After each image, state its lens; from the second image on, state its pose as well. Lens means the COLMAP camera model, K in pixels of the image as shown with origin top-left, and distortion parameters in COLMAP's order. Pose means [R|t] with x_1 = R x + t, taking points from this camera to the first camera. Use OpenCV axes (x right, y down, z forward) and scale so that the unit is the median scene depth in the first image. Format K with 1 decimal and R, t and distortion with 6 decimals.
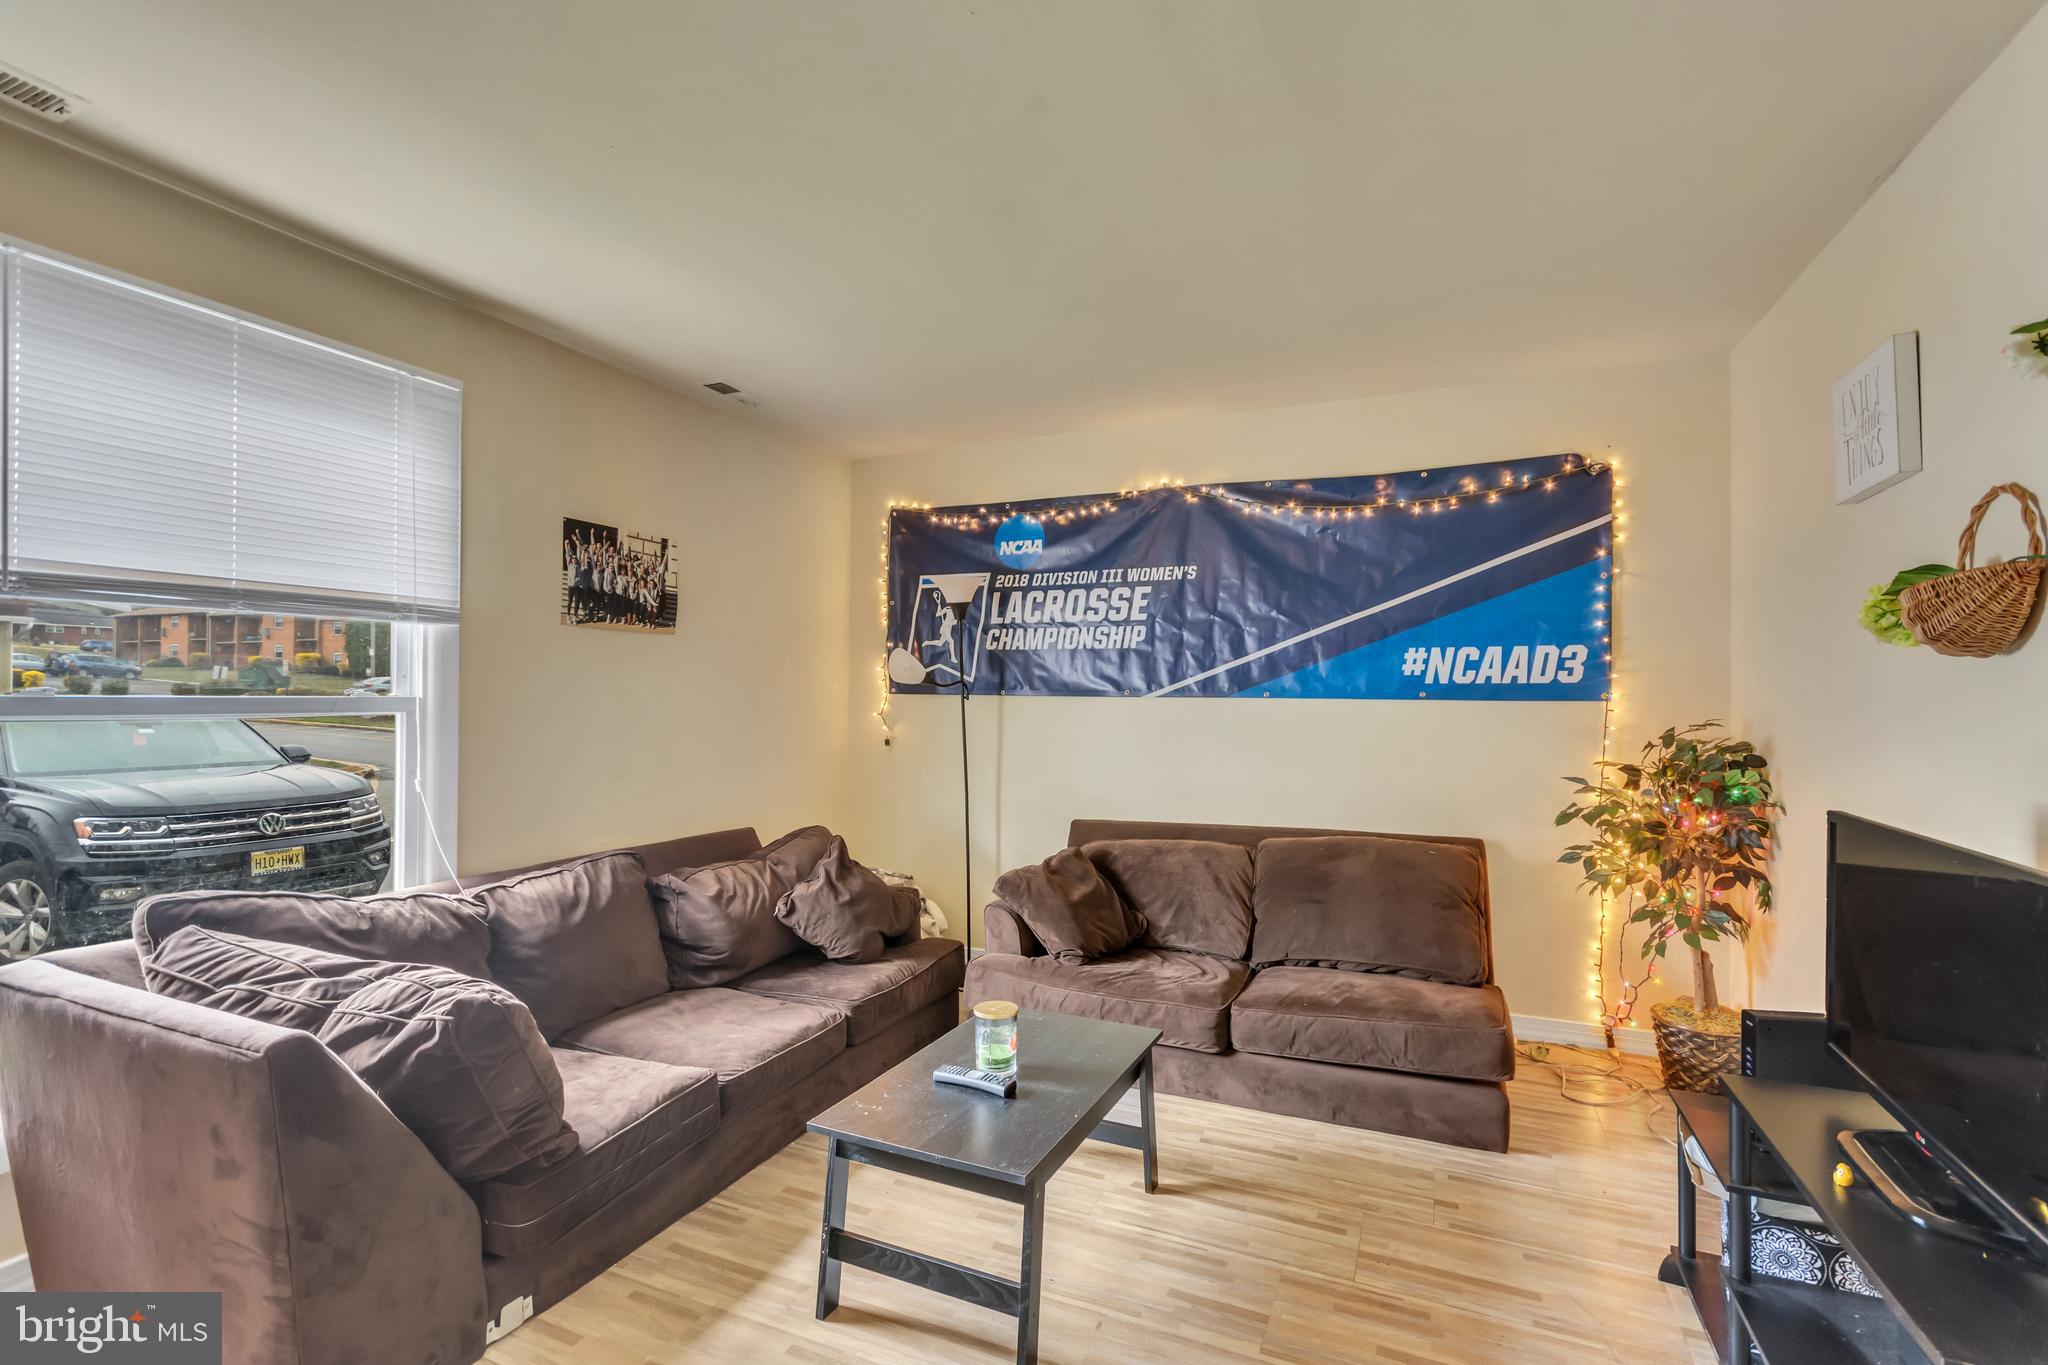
lens RADIAL K [[937.5, 0, 1028.1], [0, 937.5, 682.6], [0, 0, 1]] dist [0.001344, 0.000535]
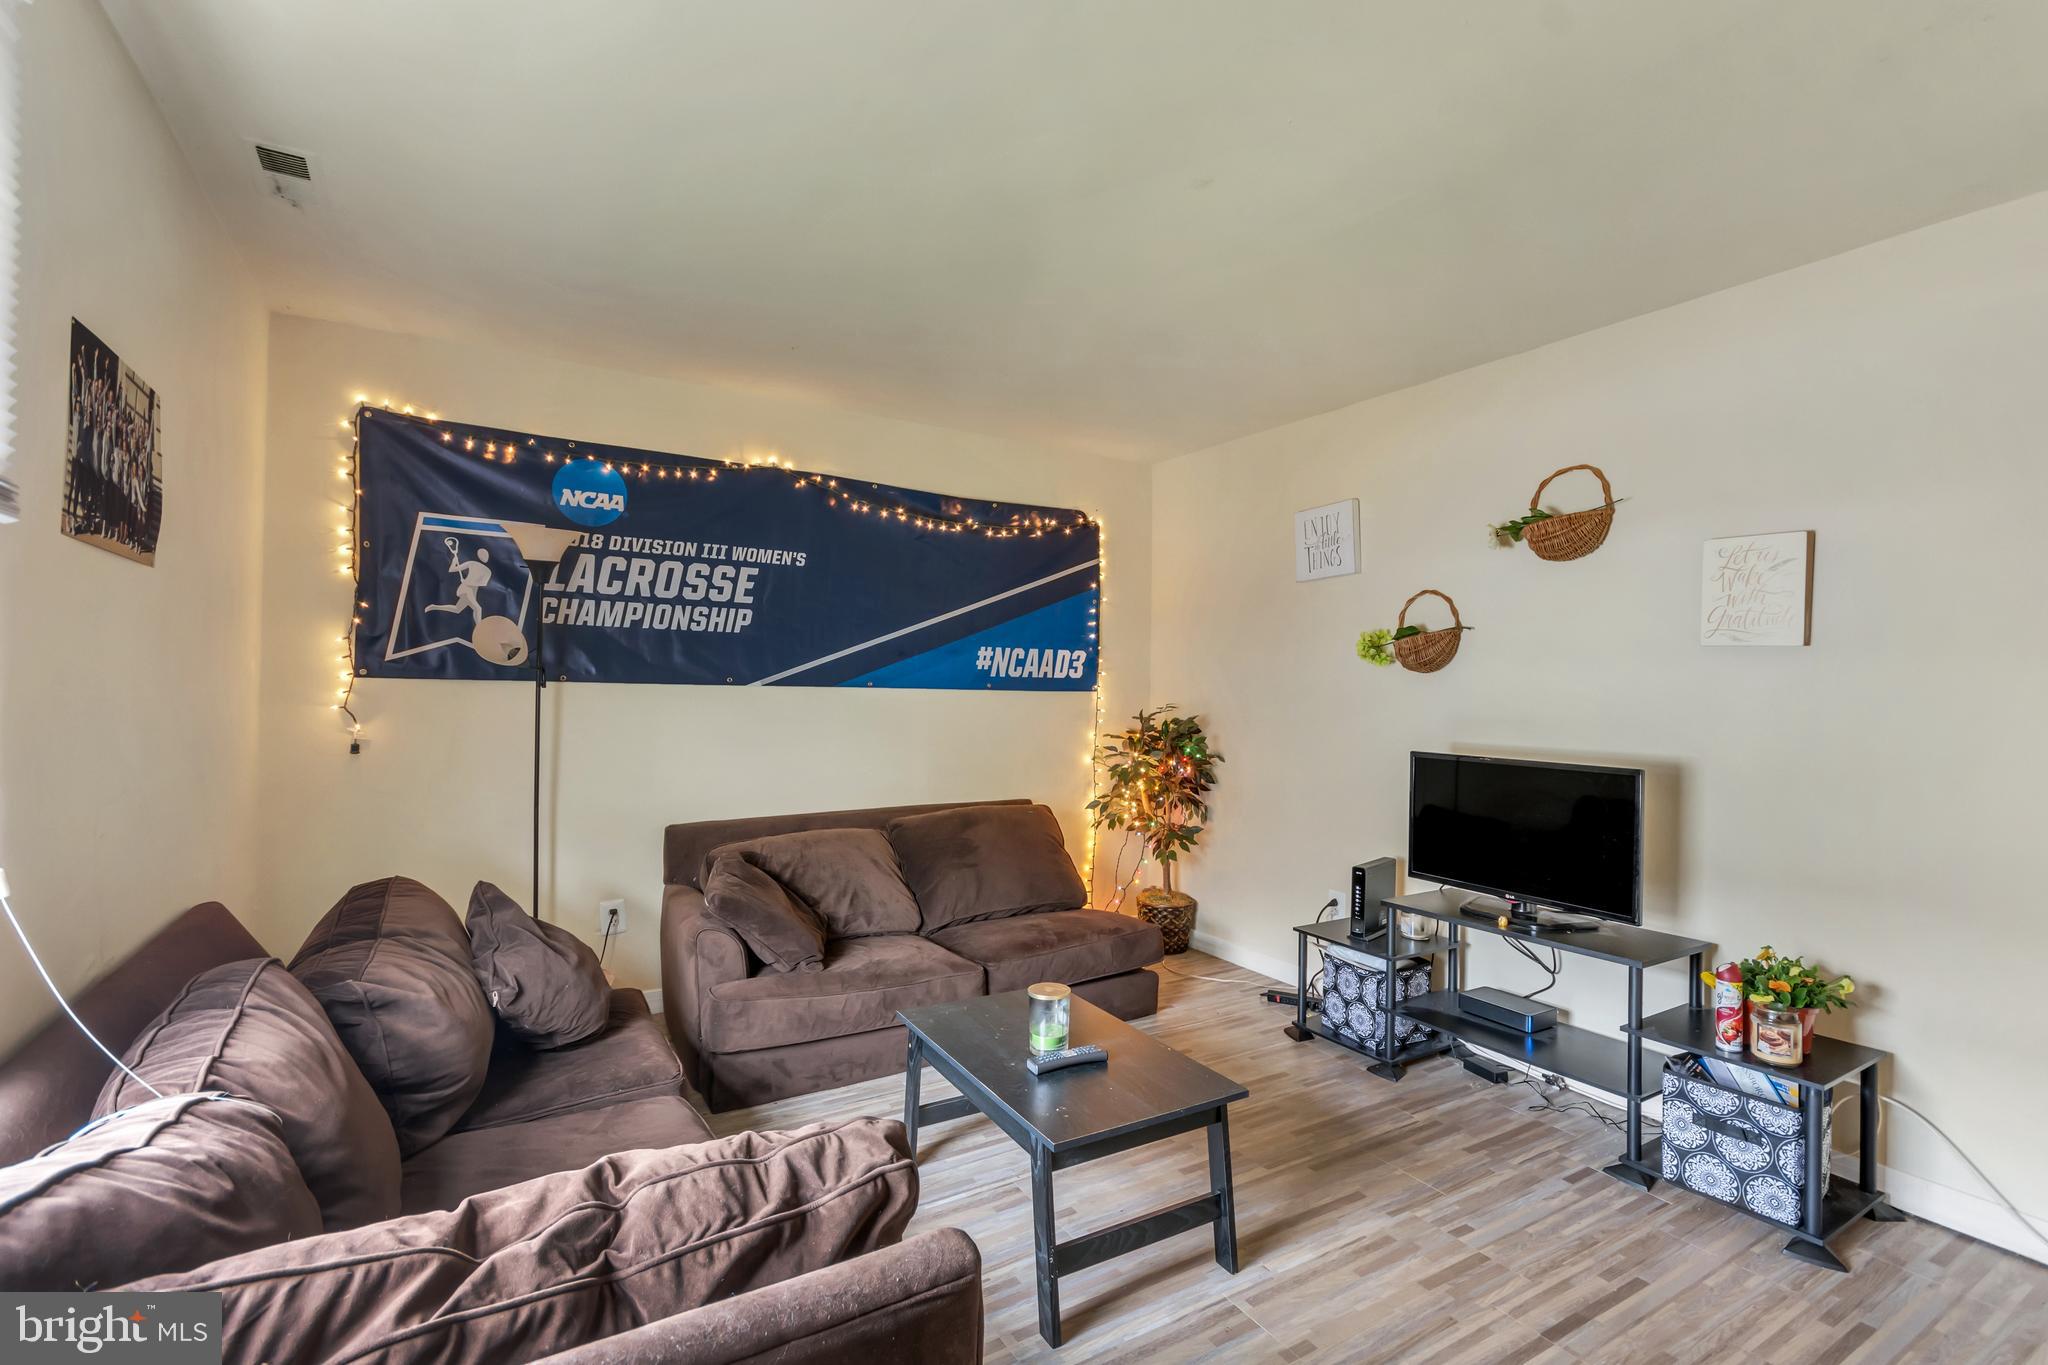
lens RADIAL K [[937.5, 0, 1028.1], [0, 937.5, 682.6], [0, 0, 1]] dist [0.001344, 0.000535]
pose [[0.559617, 0.008918, 0.828704, -0.514862], [-0.021378, 0.999765, 0.003678, 0.003036], [-0.828476, -0.019774, 0.559676, 0.253548]]
